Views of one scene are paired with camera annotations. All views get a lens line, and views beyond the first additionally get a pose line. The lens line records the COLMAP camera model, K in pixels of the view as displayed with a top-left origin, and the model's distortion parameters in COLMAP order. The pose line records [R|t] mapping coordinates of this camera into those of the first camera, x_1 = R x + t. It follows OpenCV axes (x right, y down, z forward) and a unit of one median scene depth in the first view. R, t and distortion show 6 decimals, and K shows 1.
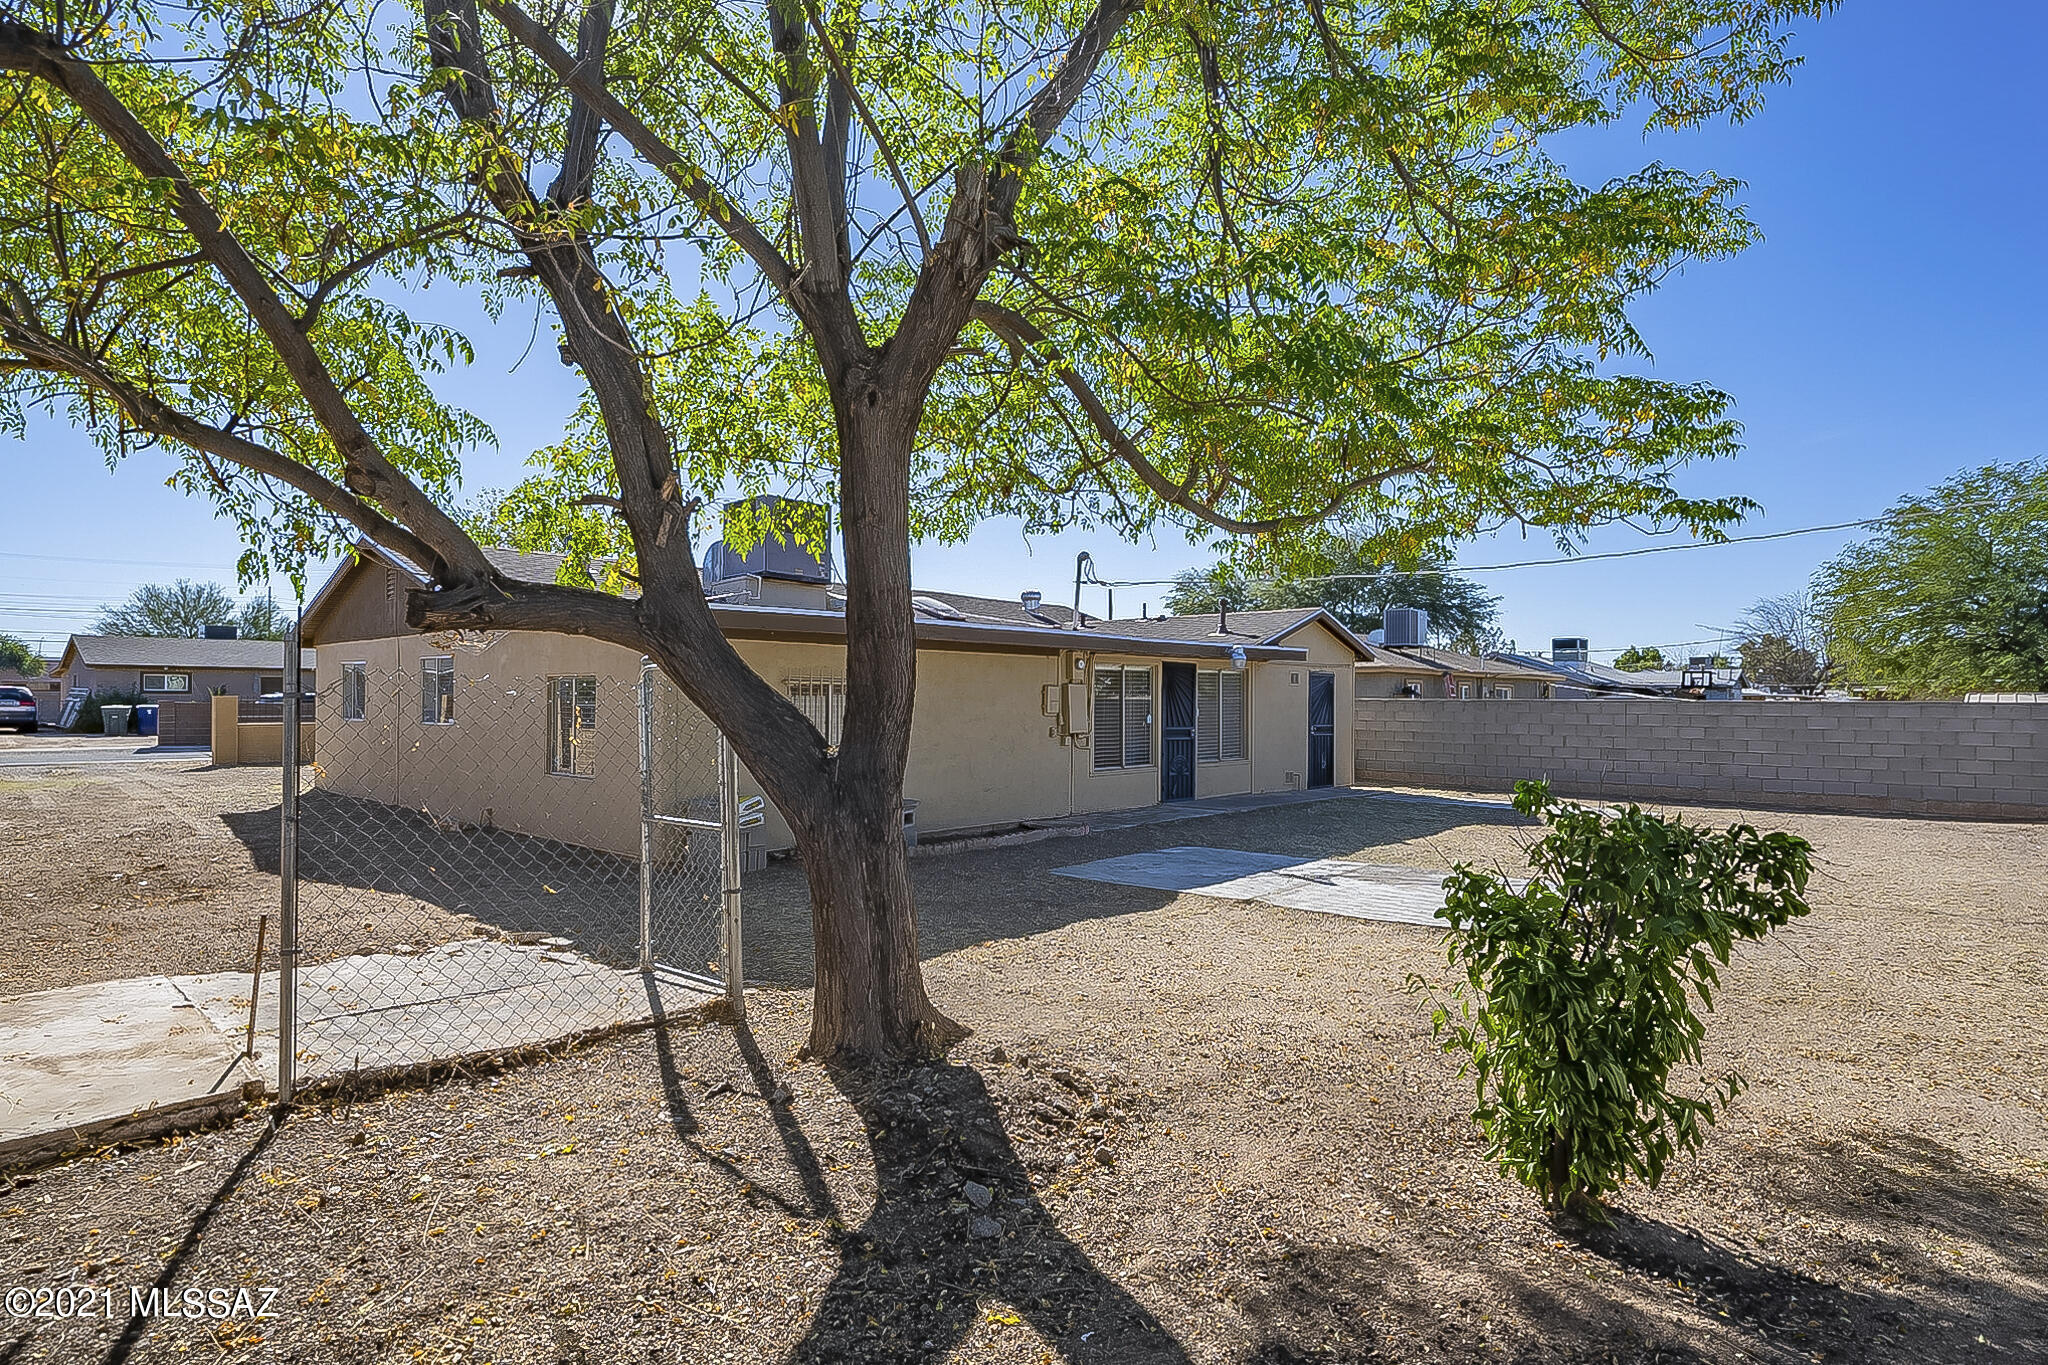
lens RADIAL K [[1098.9, 0, 1024.0], [0, 1098.9, 682.5], [0, 0, 1]] dist [-0.001025, -0.000115]
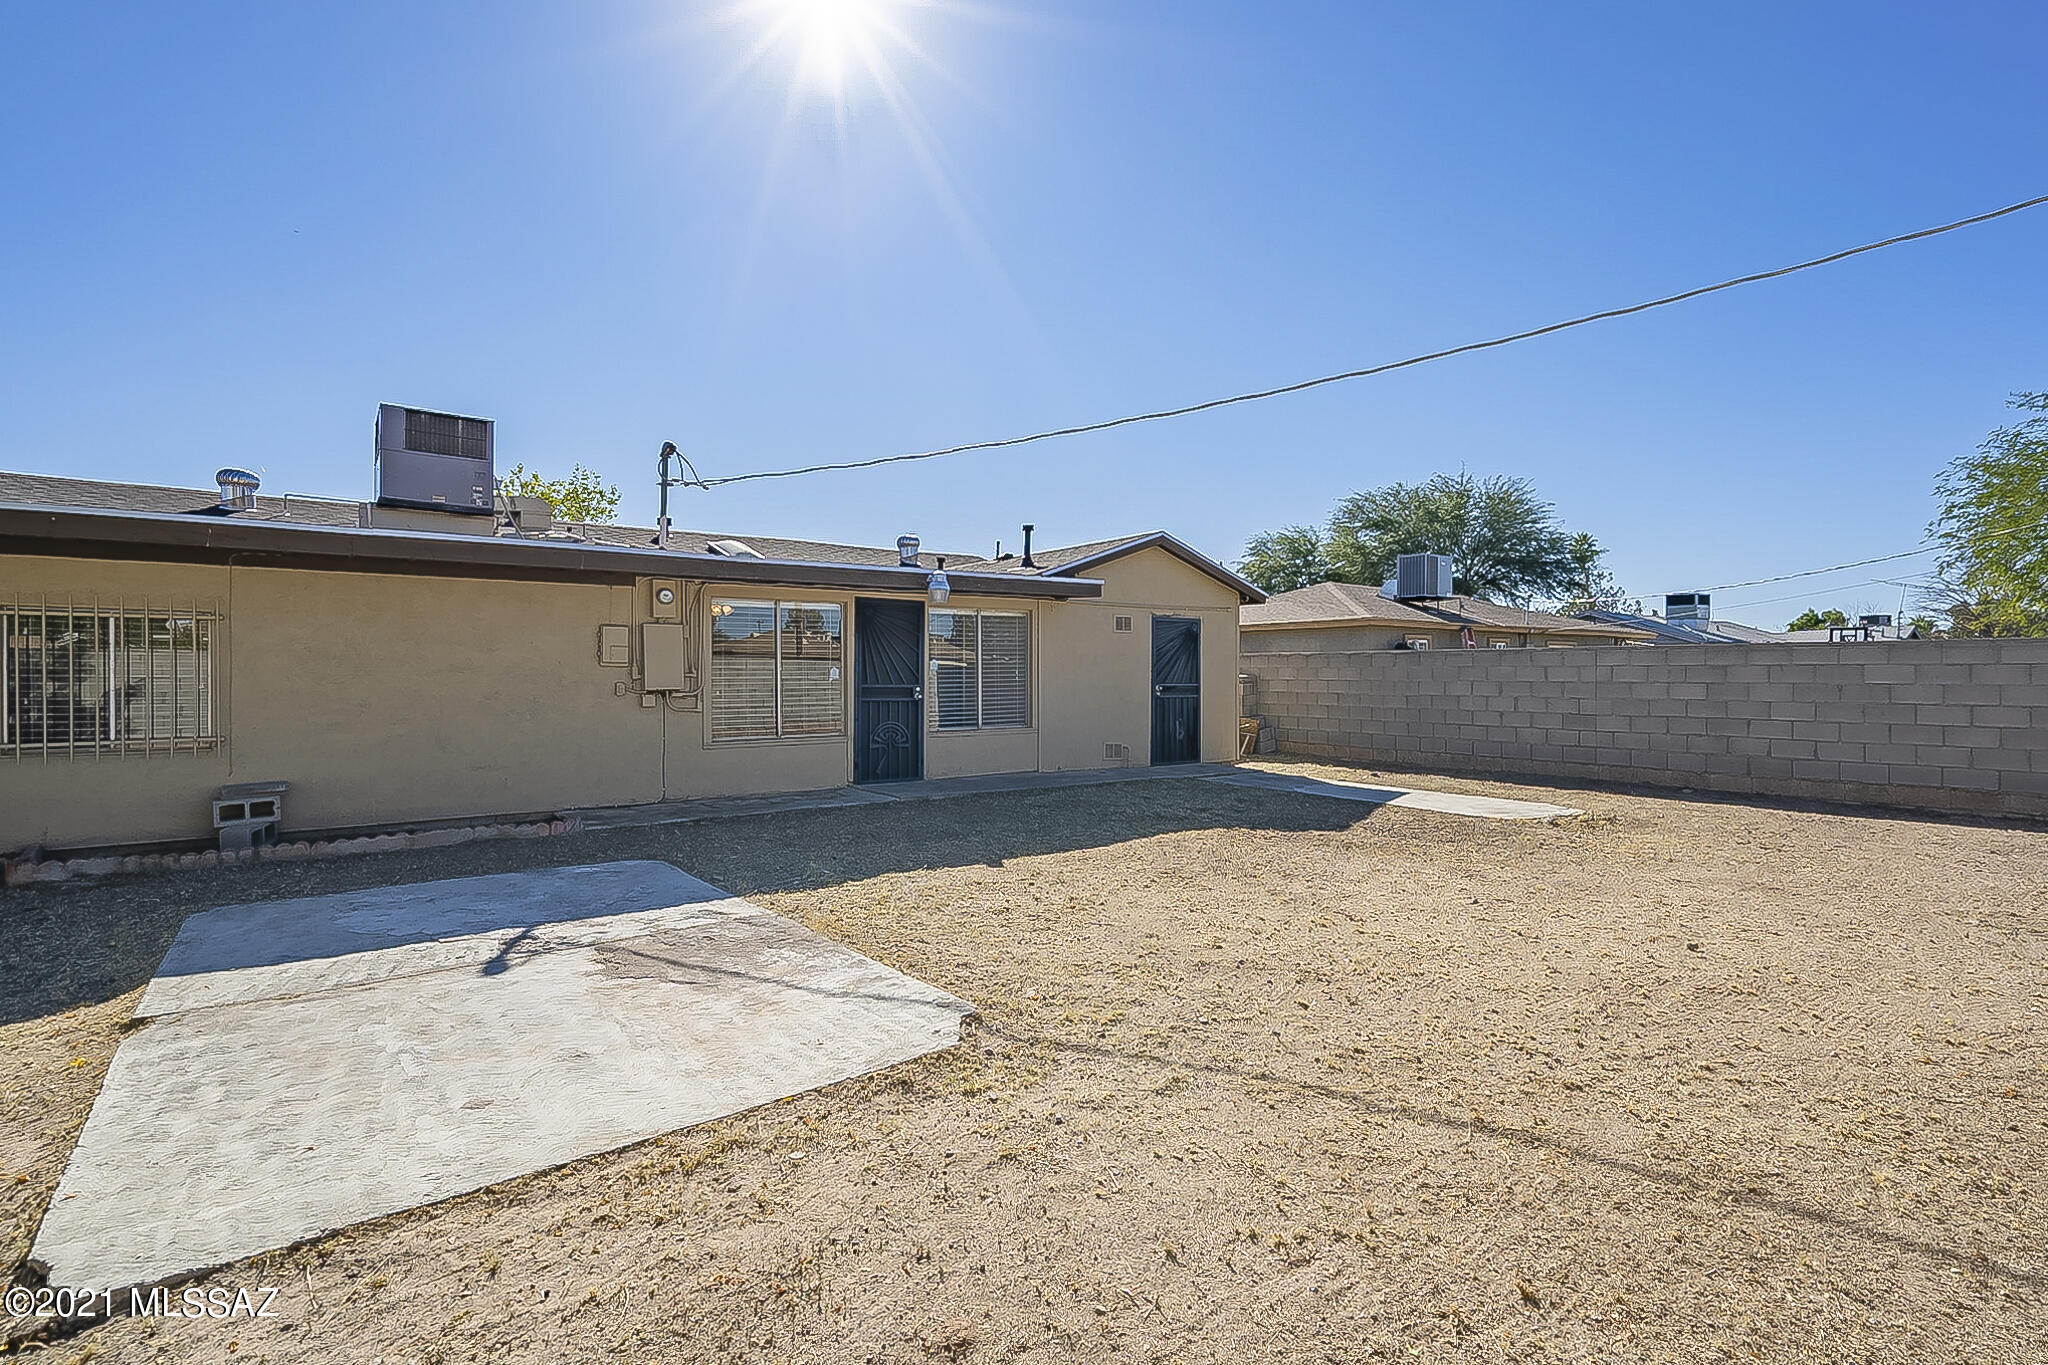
lens RADIAL K [[960.0, 0, 1024.0], [0, 960.0, 682.5], [0, 0, 1]] dist [0.001352, 0.000178]
pose [[0.979819, -0.004732, -0.199832, 0.313550], [0.009660, 0.999673, 0.023695, 0.021271], [0.199654, -0.025148, 0.979544, 0.315584]]
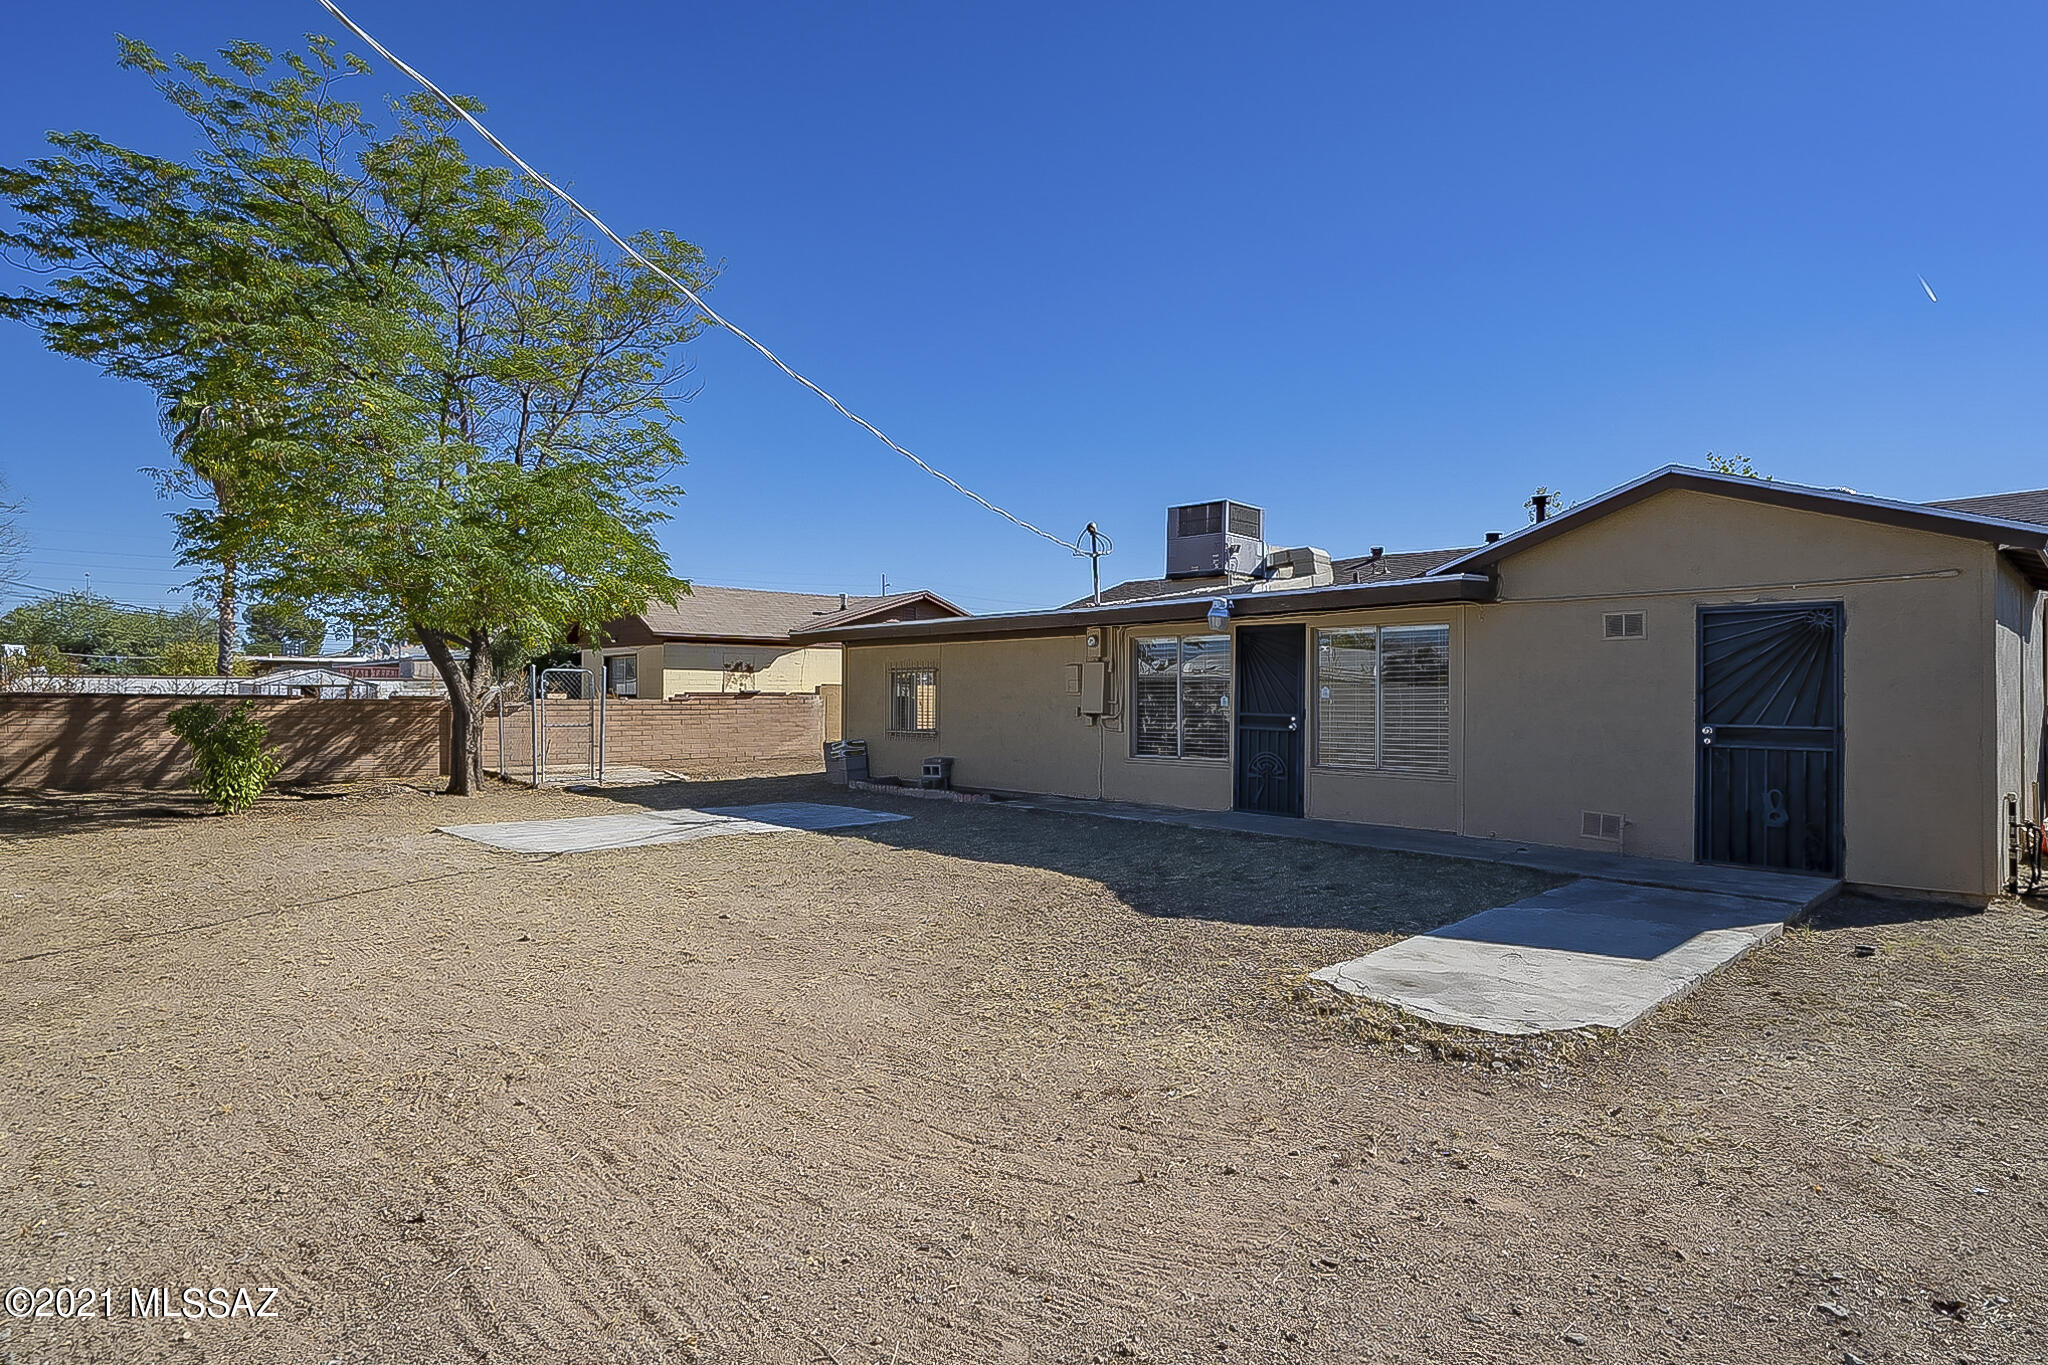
lens RADIAL K [[1098.9, 0, 1024.0], [0, 1098.9, 682.5], [0, 0, 1]] dist [-0.001025, -0.000115]
pose [[-0.096908, -0.016075, -0.995163, 0.761915], [0.014037, 0.999748, -0.017516, 0.026559], [0.995194, -0.015666, -0.096658, 0.780178]]
